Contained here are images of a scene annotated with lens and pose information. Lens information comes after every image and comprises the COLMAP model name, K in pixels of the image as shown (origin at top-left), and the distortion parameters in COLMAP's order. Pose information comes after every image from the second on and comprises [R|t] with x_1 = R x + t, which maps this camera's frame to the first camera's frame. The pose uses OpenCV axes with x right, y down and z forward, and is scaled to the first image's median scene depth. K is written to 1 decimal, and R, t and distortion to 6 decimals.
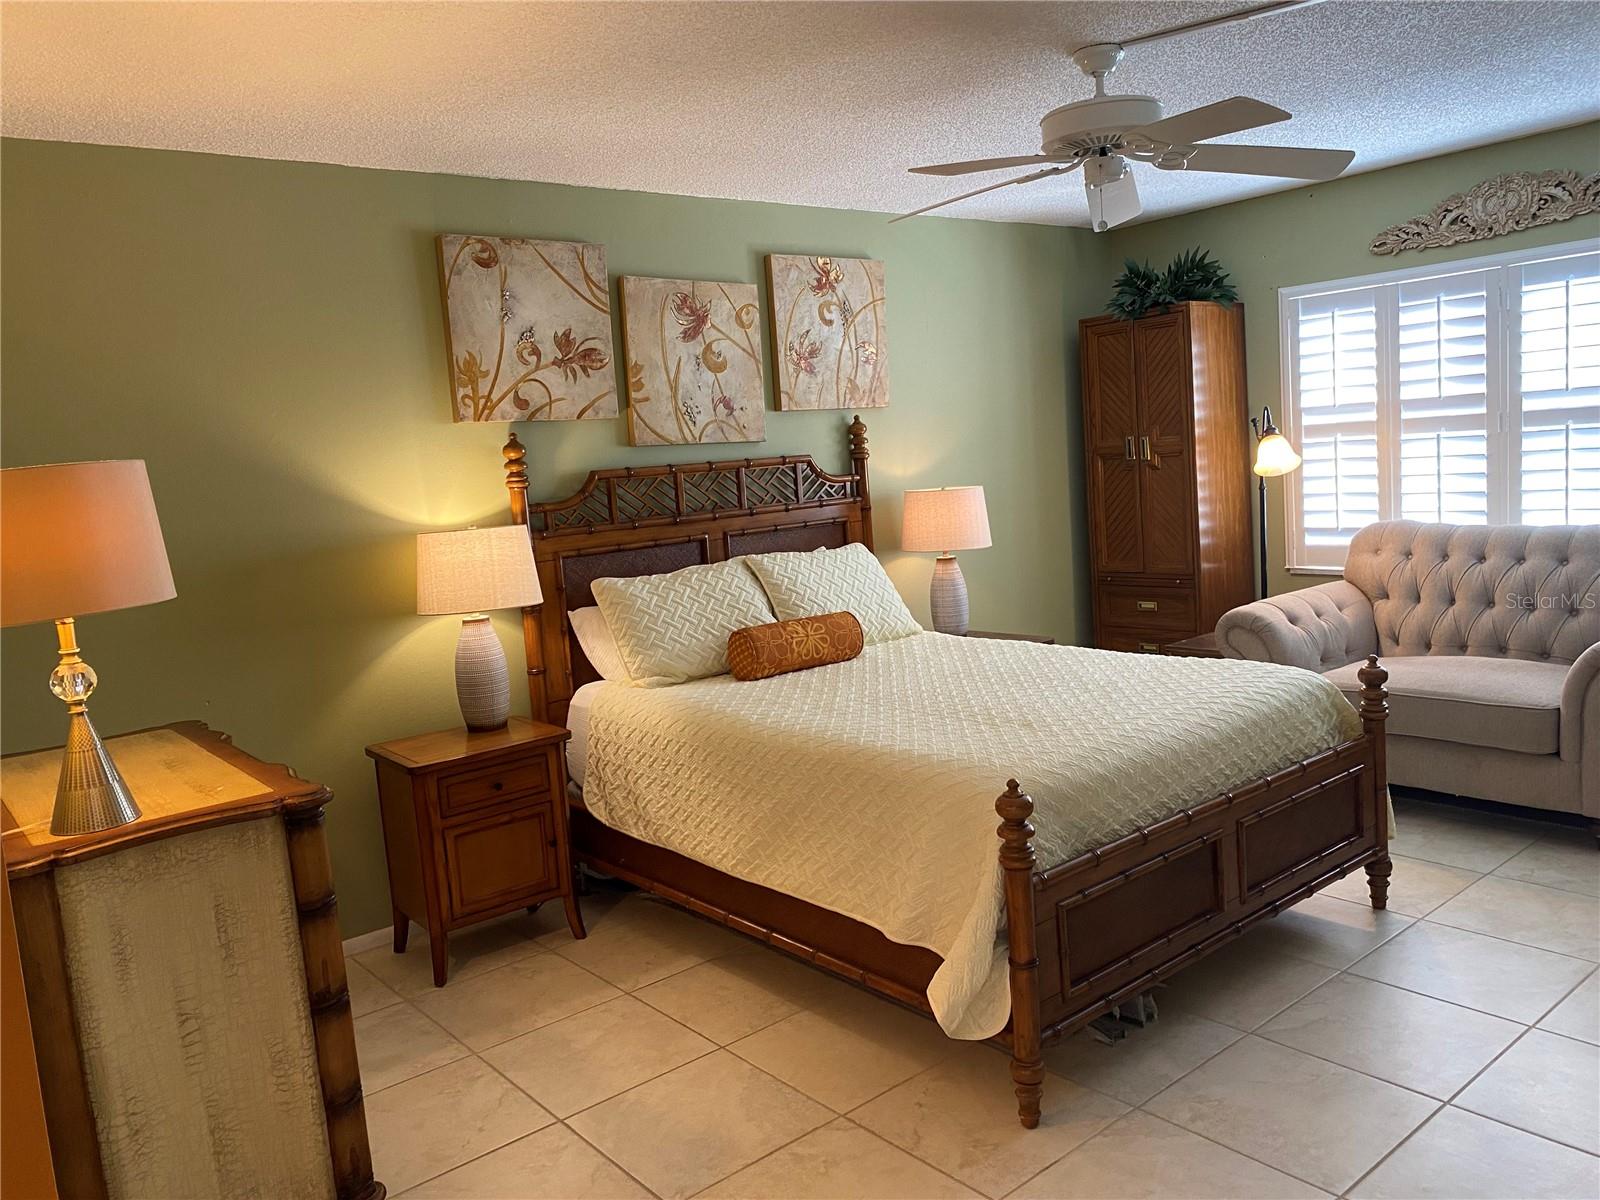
lens RADIAL K [[1218.6, 0, 812.0], [0, 1218.6, 598.2], [0, 0, 1]] dist [0.045031, -0.060780]
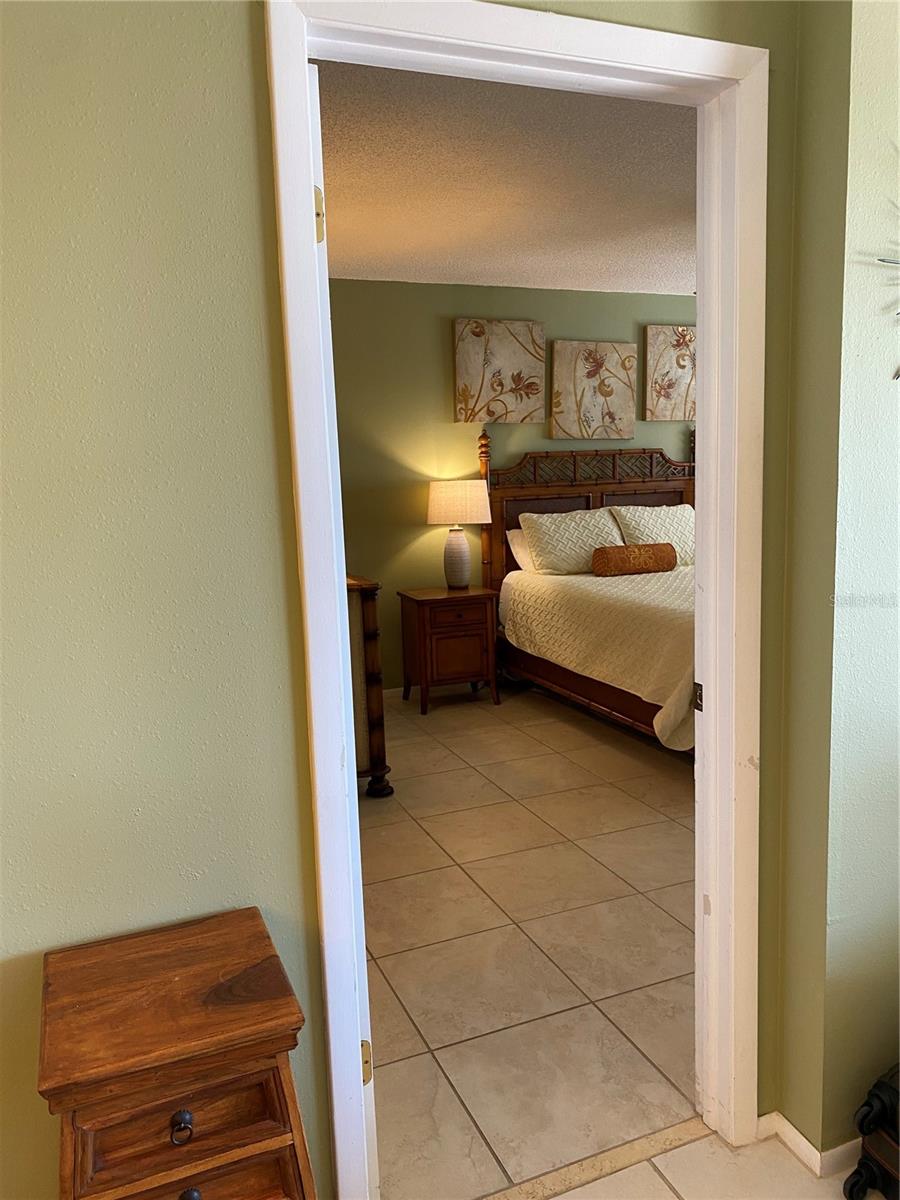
lens RADIAL K [[913.9, 0, 446.0], [0, 913.9, 601.8], [0, 0, 1]] dist [0.045031, -0.060780]
pose [[0.952491, 0.090627, -0.290770, 0.117223], [-0.075913, 0.995215, 0.061518, 0.039207], [0.294954, -0.036522, 0.954813, -0.317623]]
